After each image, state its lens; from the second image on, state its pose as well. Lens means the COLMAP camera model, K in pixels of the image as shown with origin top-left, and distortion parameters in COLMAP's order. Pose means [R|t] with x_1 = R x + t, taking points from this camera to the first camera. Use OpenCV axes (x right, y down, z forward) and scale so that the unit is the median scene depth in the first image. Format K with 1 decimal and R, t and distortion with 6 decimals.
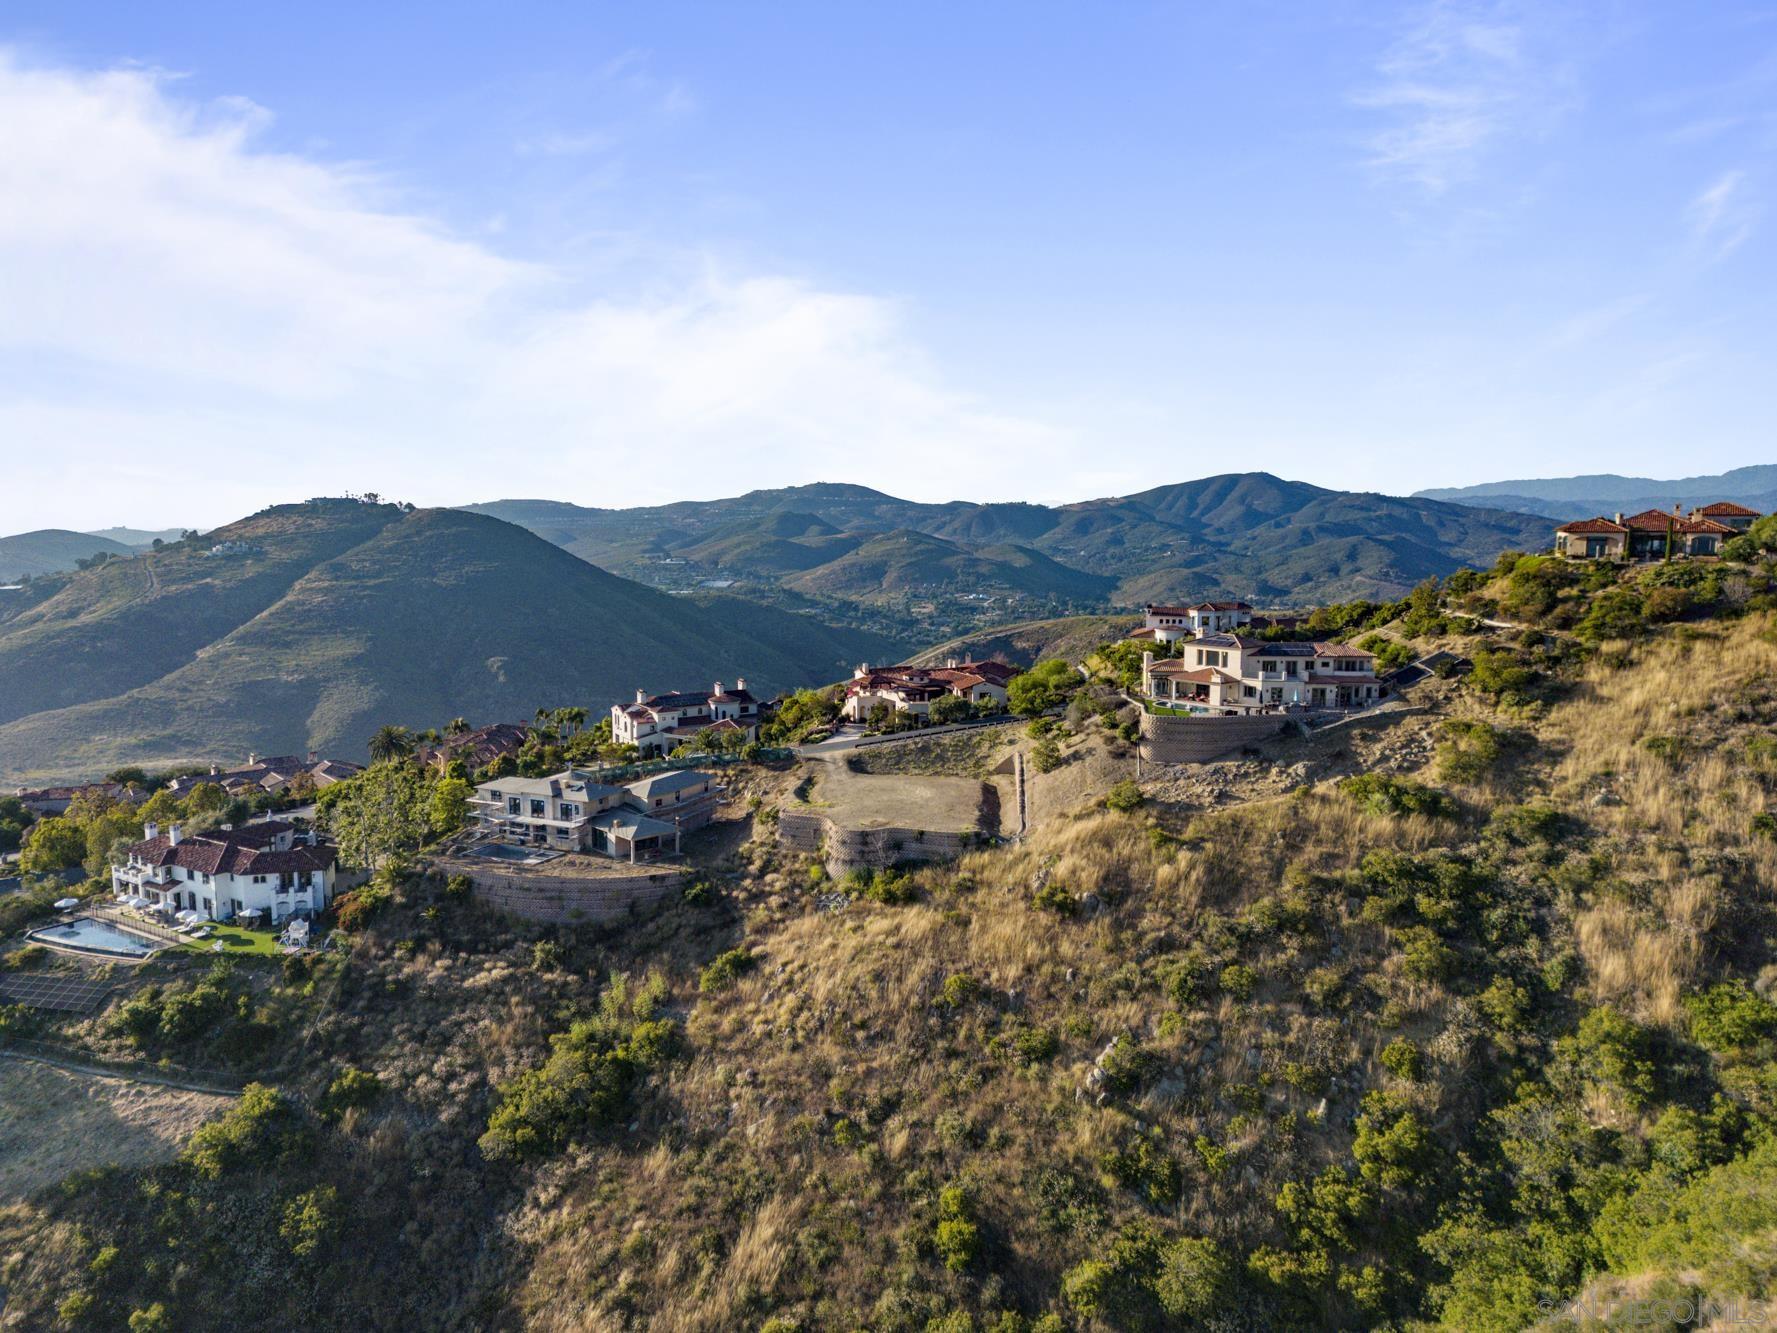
lens RADIAL K [[1235.6, 0, 888.5], [0, 1235.6, 666.5], [0, 0, 1]] dist [0.082137, -0.087057]
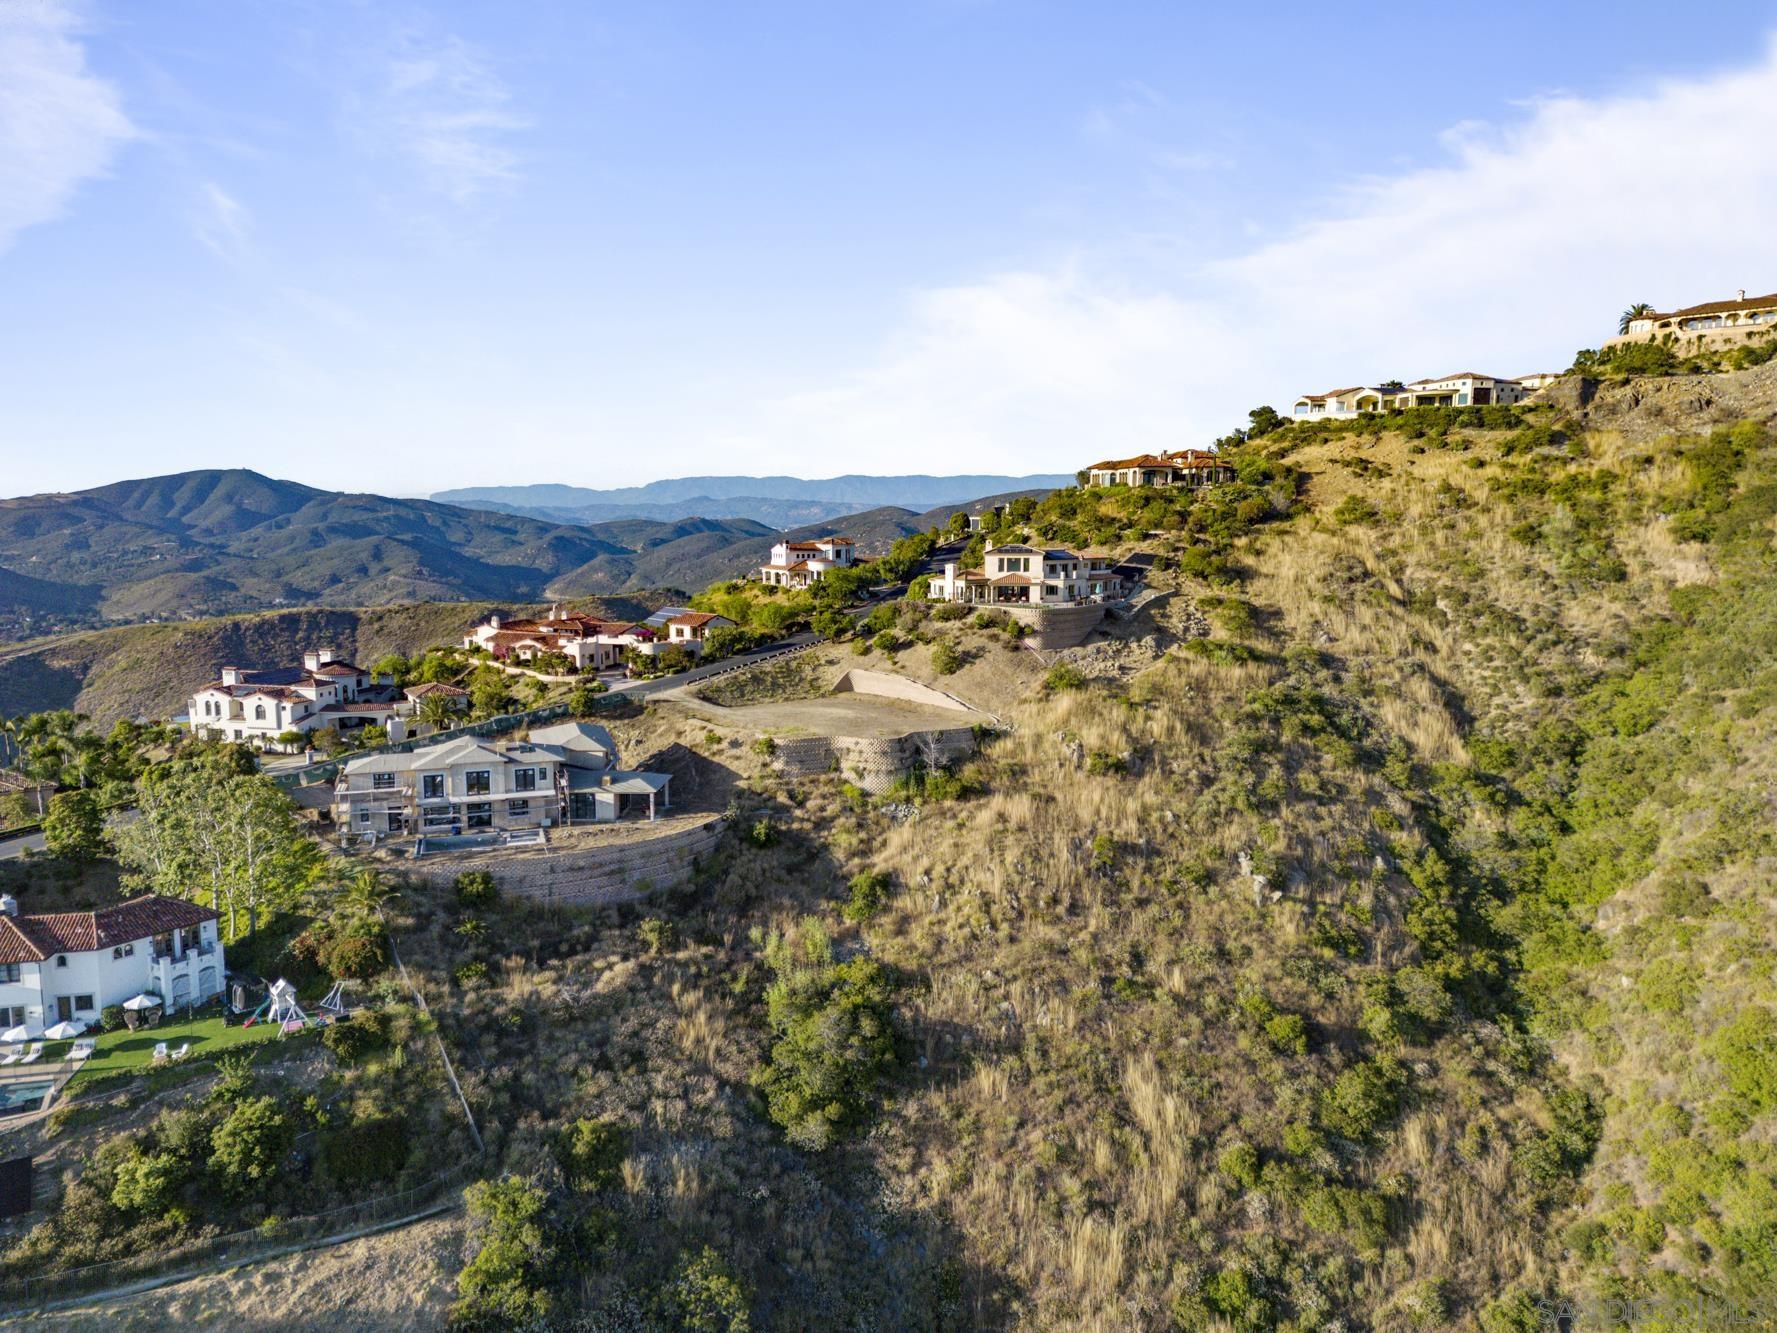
lens RADIAL K [[1235.6, 0, 888.5], [0, 1235.6, 666.5], [0, 0, 1]] dist [0.082137, -0.087057]
pose [[0.714575, -0.083663, 0.694538, -0.551314], [0.086112, 0.995792, 0.031355, 0.036597], [-0.694239, 0.037403, 0.718772, 0.244788]]
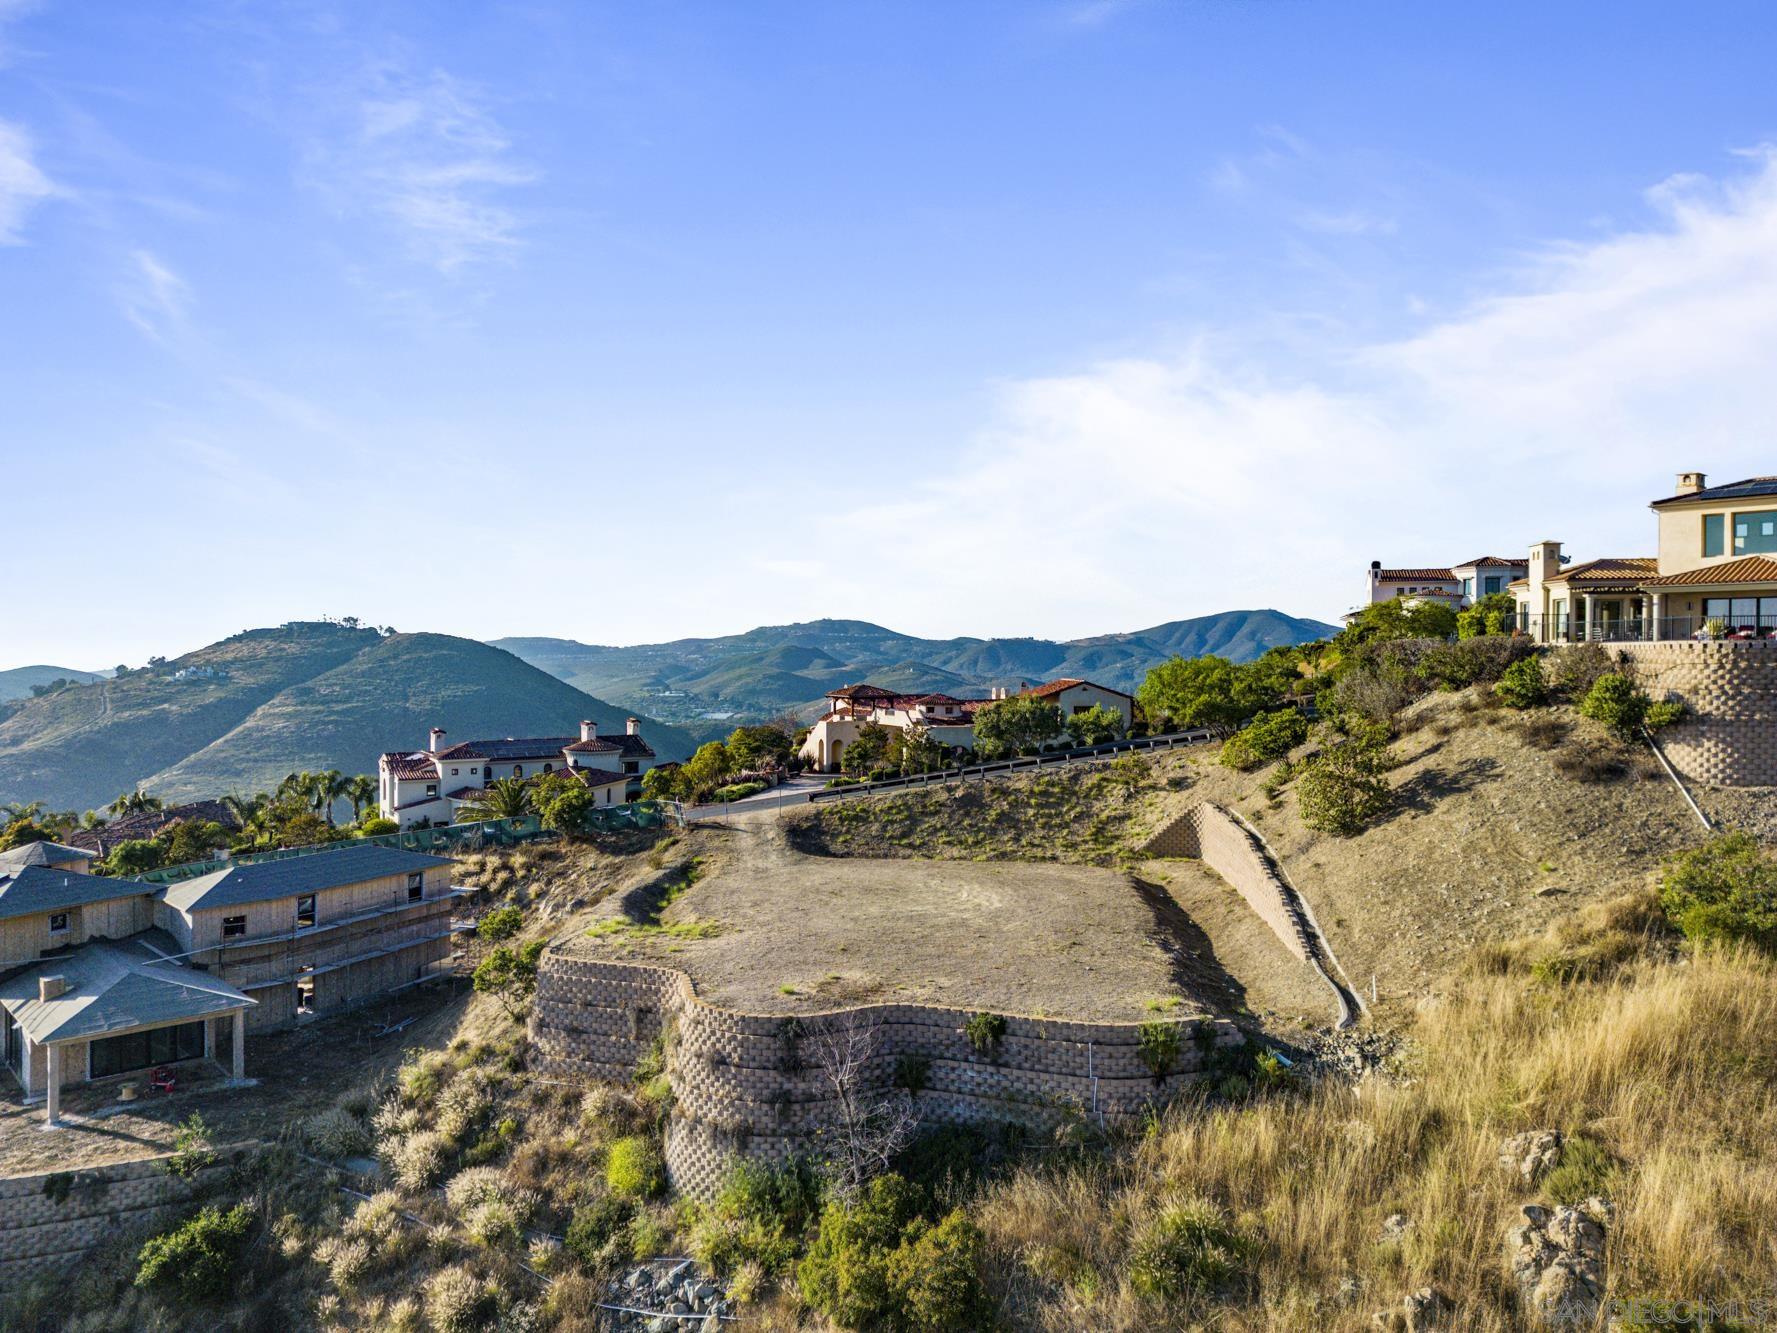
lens RADIAL K [[1235.6, 0, 888.5], [0, 1235.6, 666.5], [0, 0, 1]] dist [0.082137, -0.087057]
pose [[0.999988, -0.000763, -0.004816, 0.002856], [0.000211, 0.993508, -0.113765, 0.068368], [0.004871, 0.113763, 0.993496, 0.566323]]
